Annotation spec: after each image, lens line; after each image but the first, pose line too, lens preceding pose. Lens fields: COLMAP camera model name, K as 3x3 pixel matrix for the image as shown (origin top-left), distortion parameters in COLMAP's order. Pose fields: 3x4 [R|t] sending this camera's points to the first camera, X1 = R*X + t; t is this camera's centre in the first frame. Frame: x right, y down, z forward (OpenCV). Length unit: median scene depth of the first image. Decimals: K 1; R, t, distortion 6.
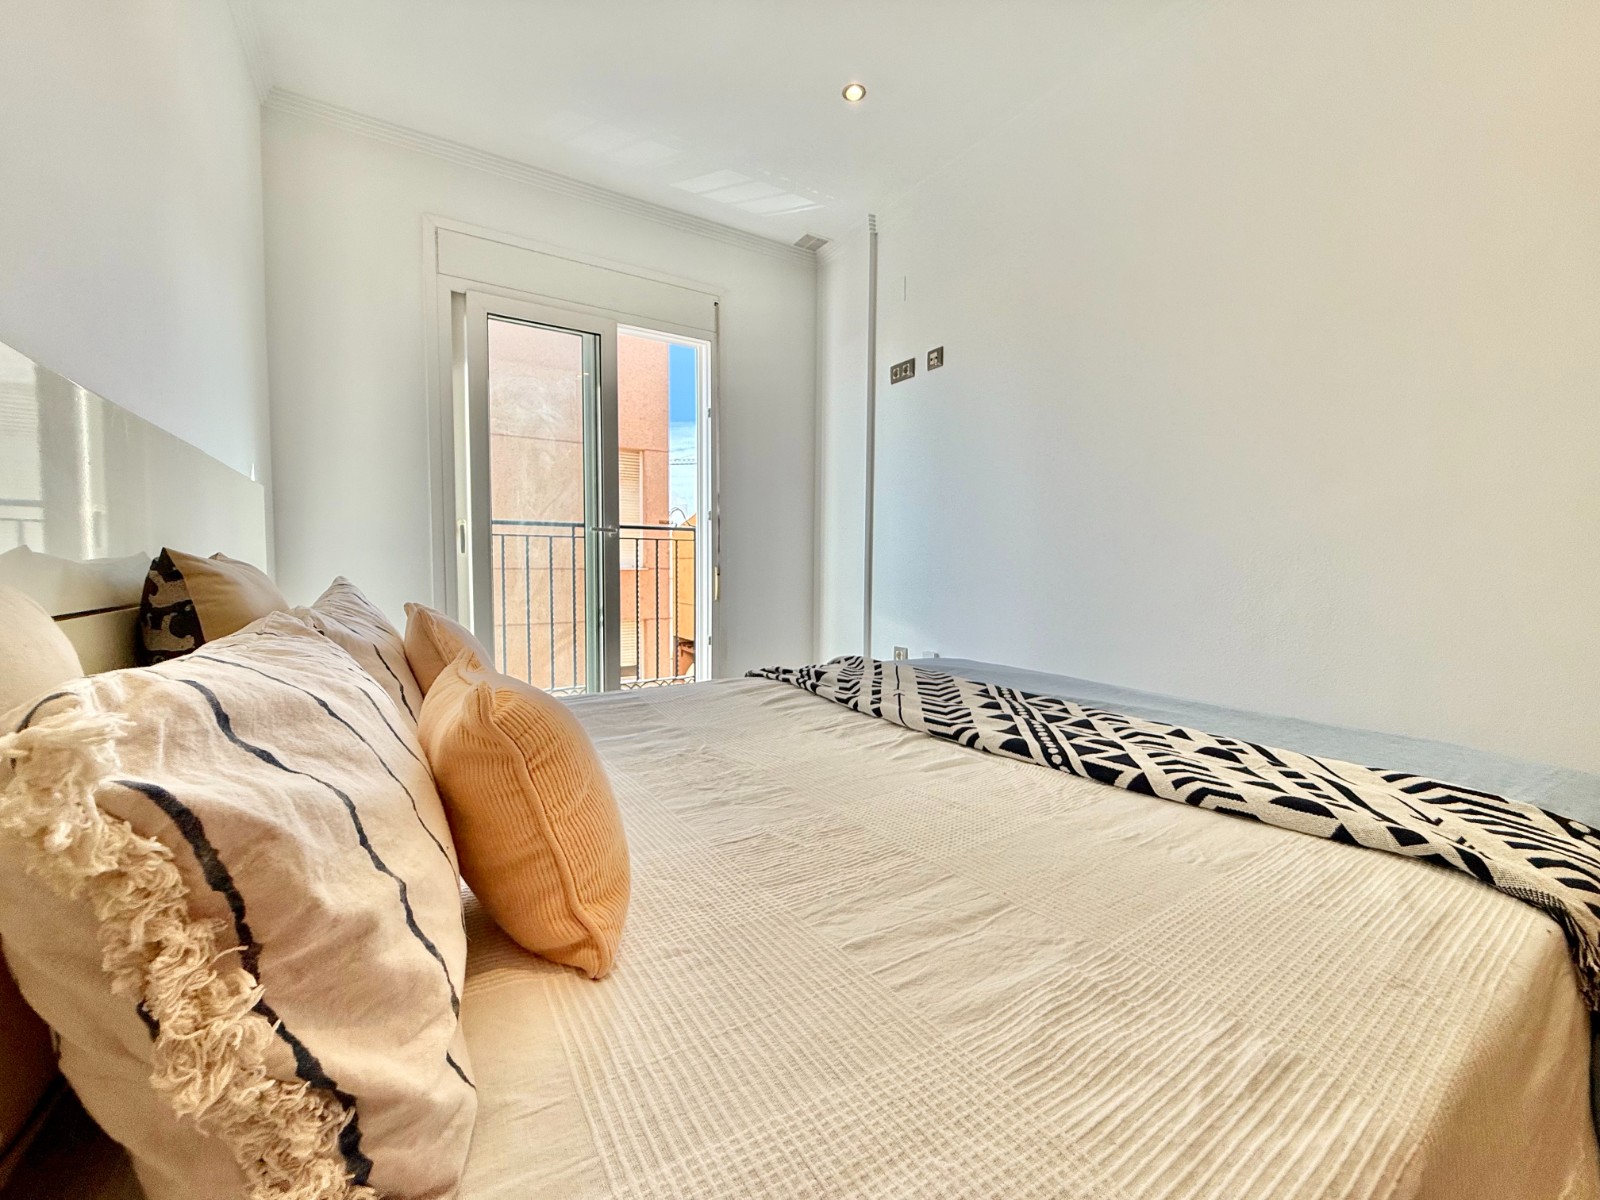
lens RADIAL K [[636.1, 0, 792.7], [0, 636.1, 598.9], [0, 0, 1]] dist [-0.000859, -0.000378]
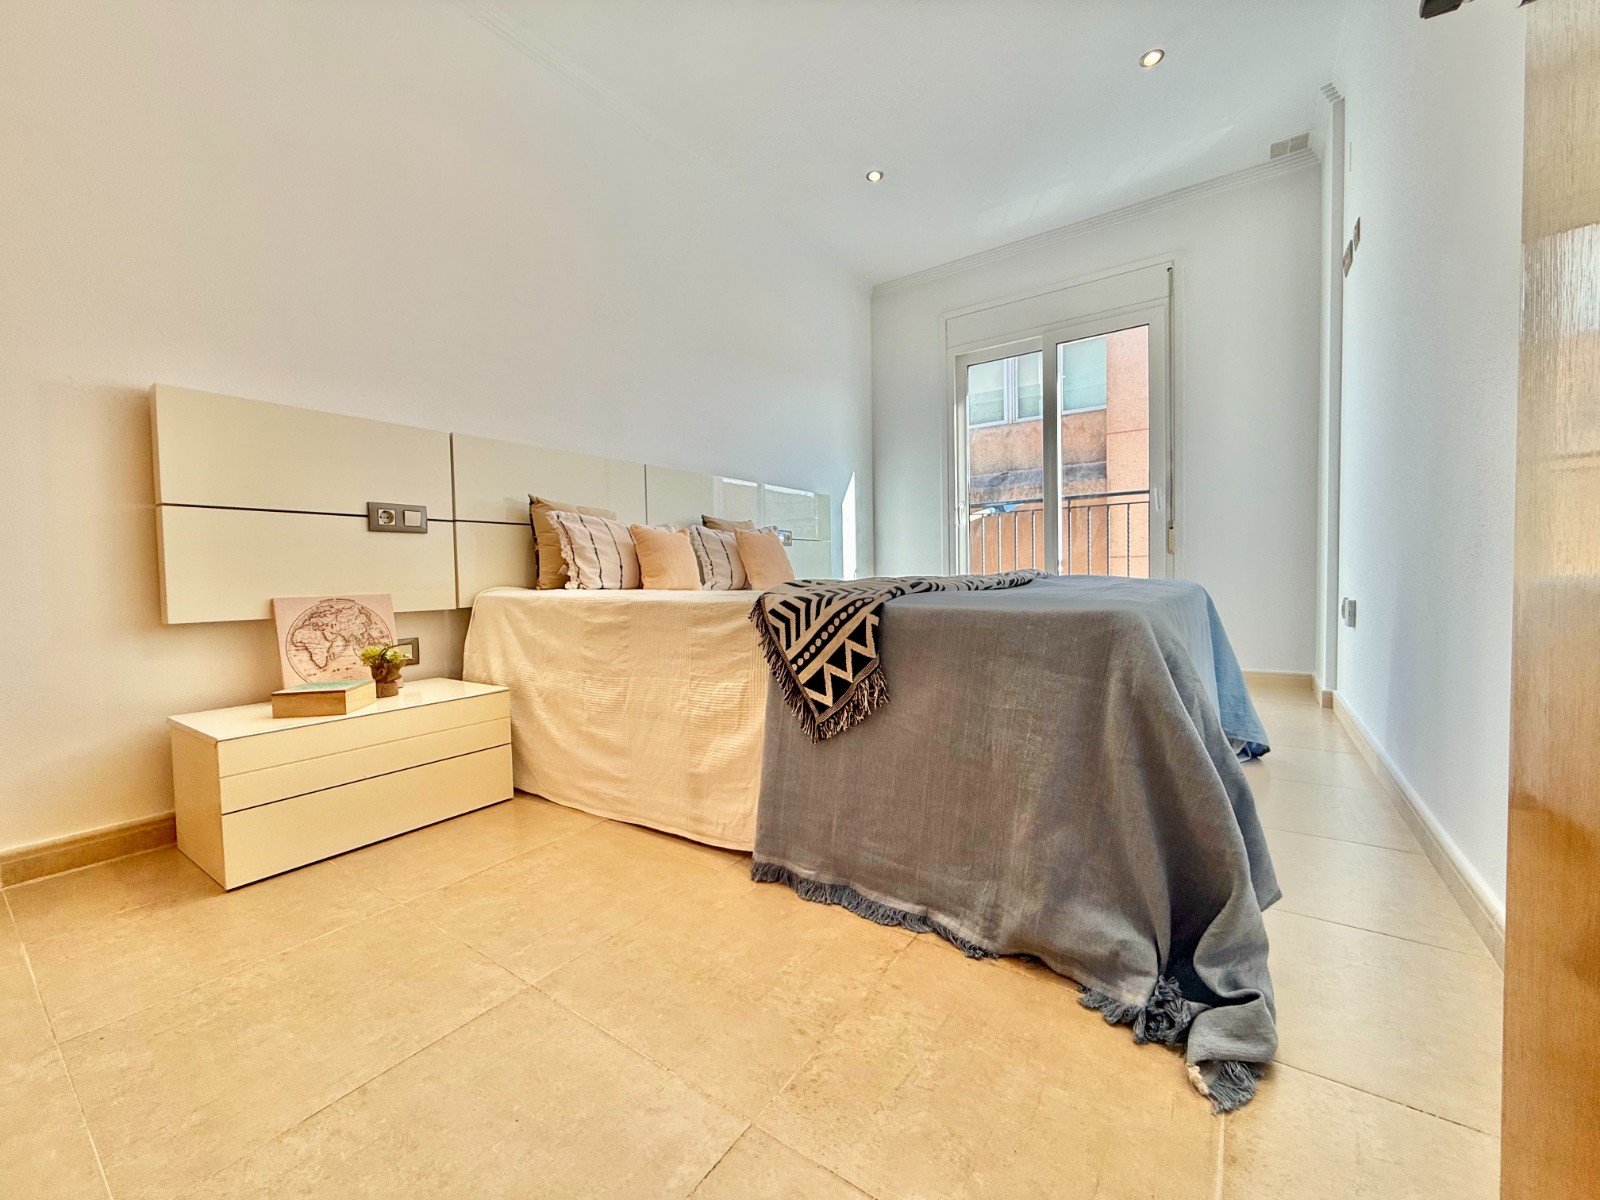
lens RADIAL K [[641.2, 0, 792.2], [0, 641.2, 598.3], [0, 0, 1]] dist [-0.001343, -0.000026]
pose [[0.397414, 0.020848, -0.917402, 0.669621], [-0.027163, 0.999571, 0.010948, 0.089983], [0.917237, 0.020568, 0.397810, 0.025143]]
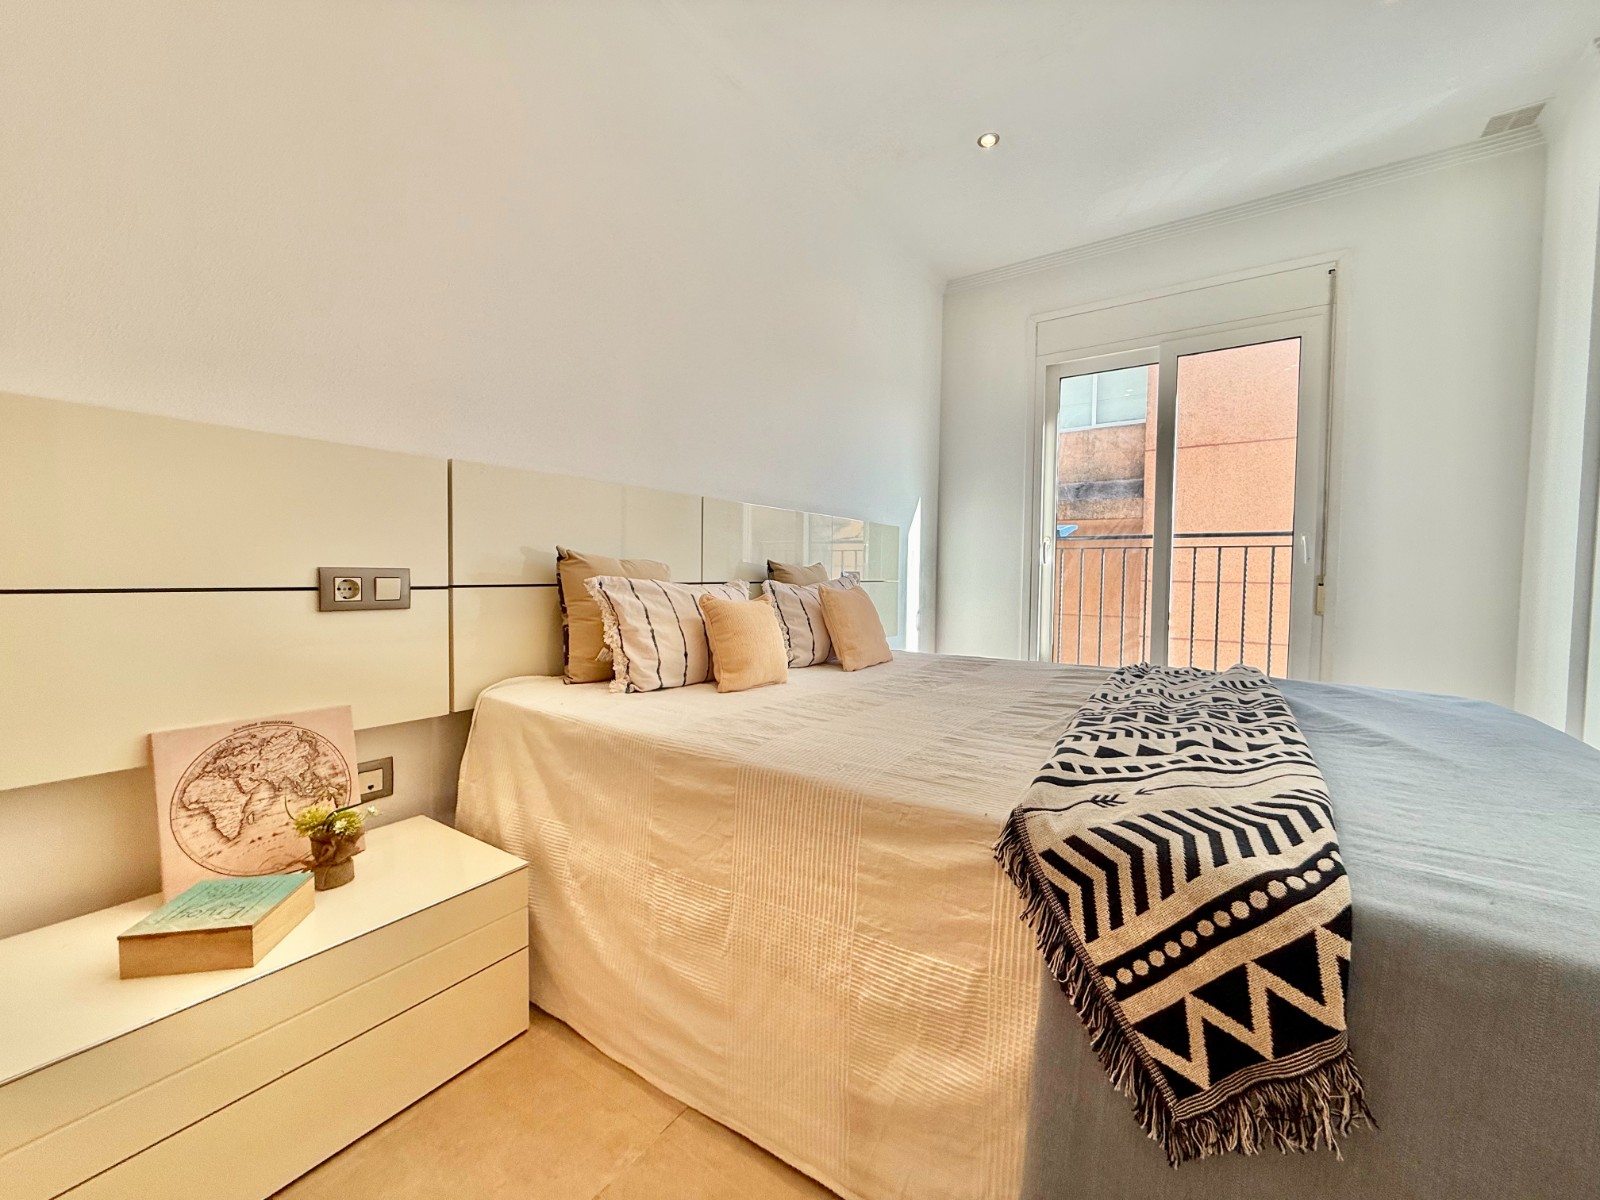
lens RADIAL K [[641.2, 0, 792.2], [0, 641.2, 598.3], [0, 0, 1]] dist [-0.001343, -0.000026]
pose [[0.405661, 0.035210, -0.913345, 0.428034], [-0.058812, 0.998193, 0.012360, 0.011750], [0.912130, 0.048702, 0.406999, 0.002390]]
